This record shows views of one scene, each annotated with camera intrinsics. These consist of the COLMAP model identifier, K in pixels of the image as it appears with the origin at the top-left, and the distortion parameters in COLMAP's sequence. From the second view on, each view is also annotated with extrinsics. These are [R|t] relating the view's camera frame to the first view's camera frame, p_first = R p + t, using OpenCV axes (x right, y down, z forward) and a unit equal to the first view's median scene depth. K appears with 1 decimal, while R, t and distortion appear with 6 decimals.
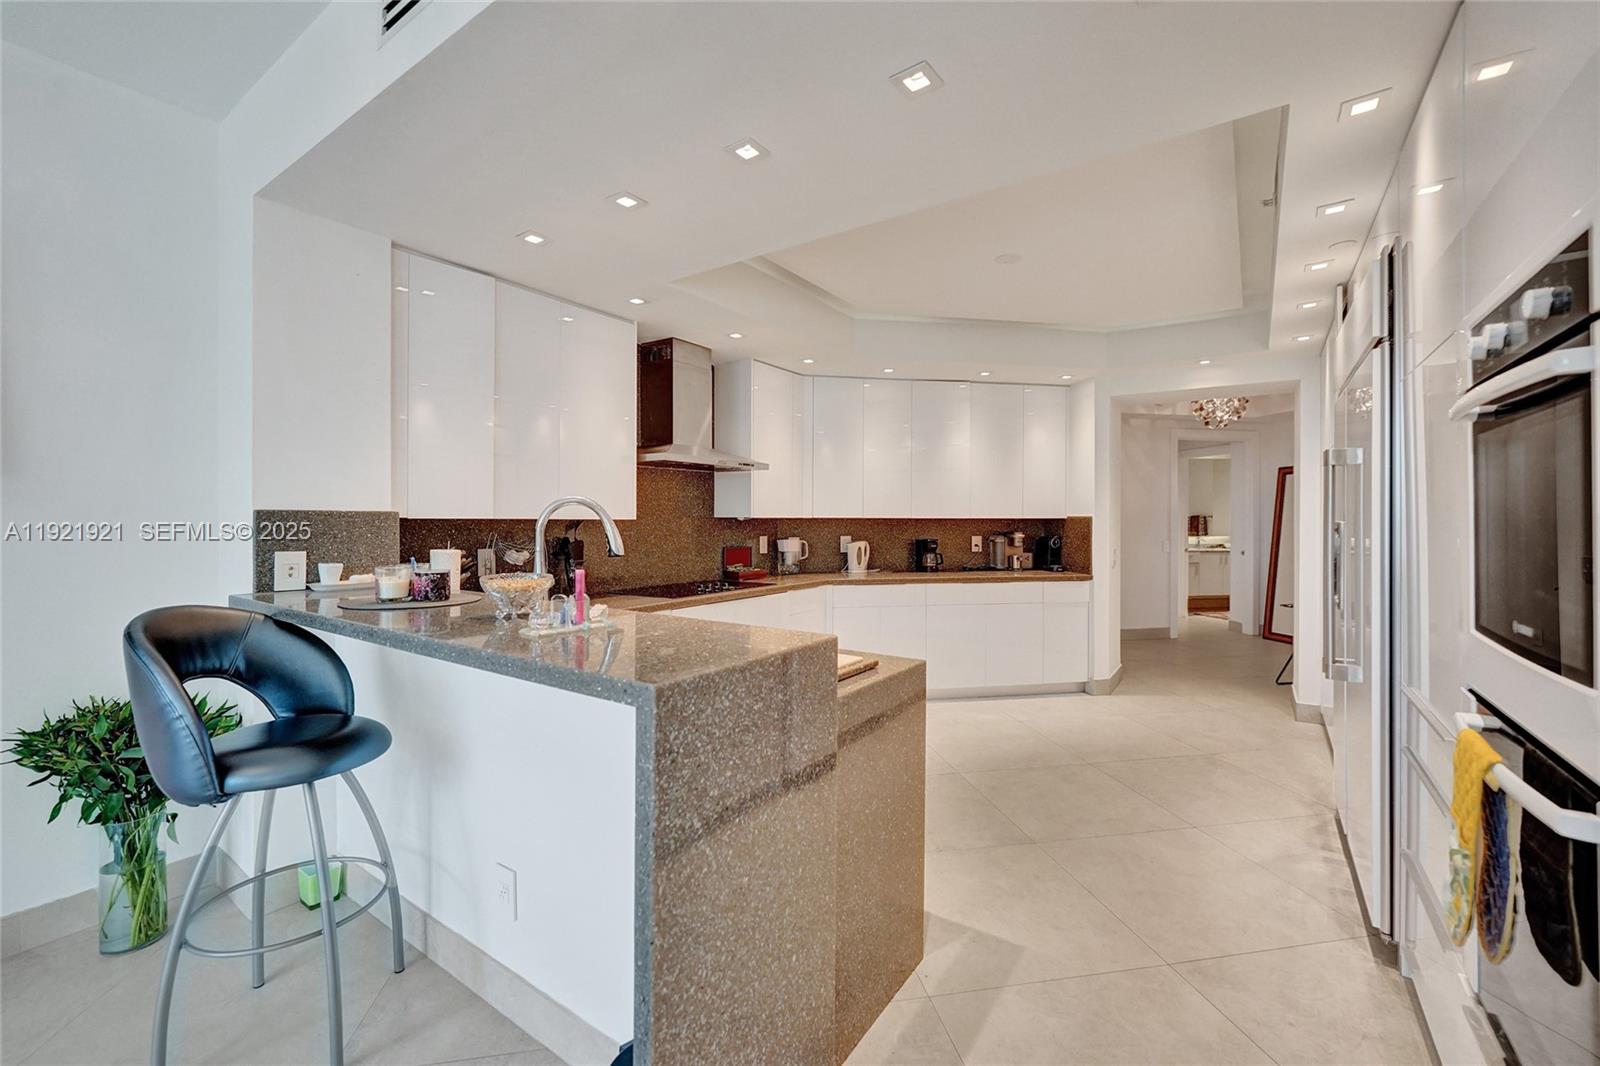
lens RADIAL K [[658.0, 0, 797.8], [0, 658.0, 518.7], [0, 0, 1]] dist [-0.012143, -0.000205]
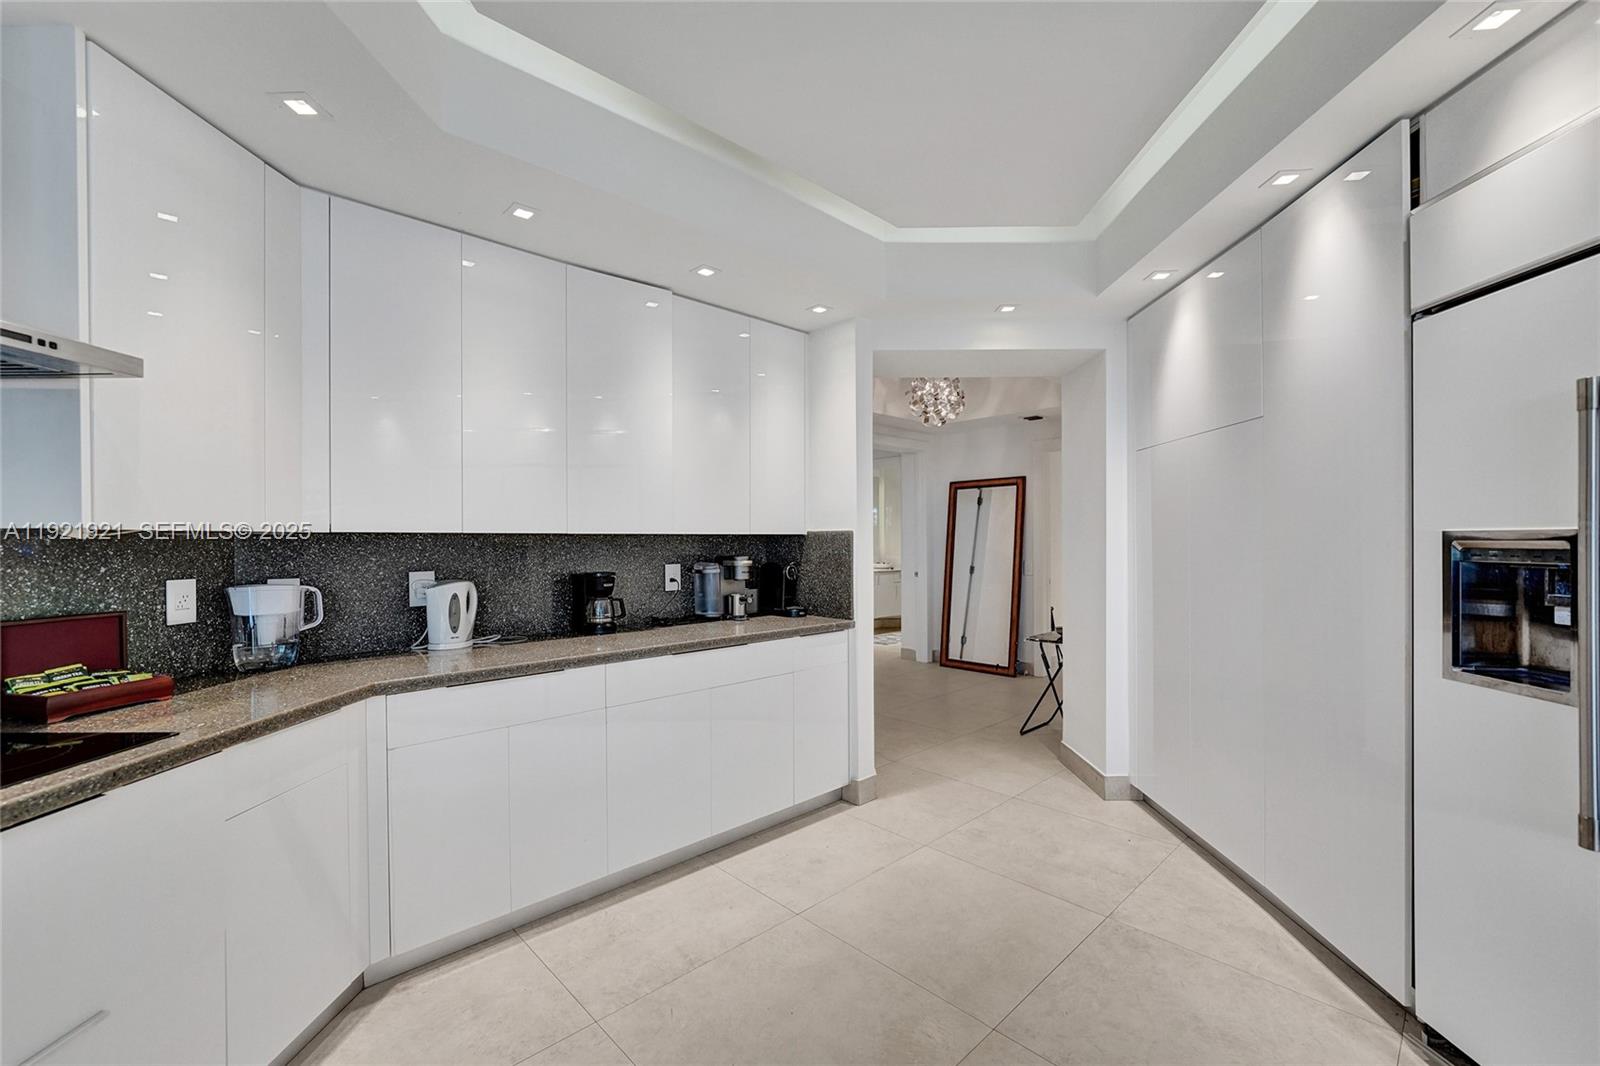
lens RADIAL K [[658.0, 0, 791.7], [0, 658.0, 536.2], [0, 0, 1]] dist [-0.012143, -0.000205]
pose [[0.835968, -0.002550, 0.548773, 0.036771], [0.007006, 0.999957, -0.006025, 0.005519], [-0.548734, 0.008882, 0.835950, 0.463343]]
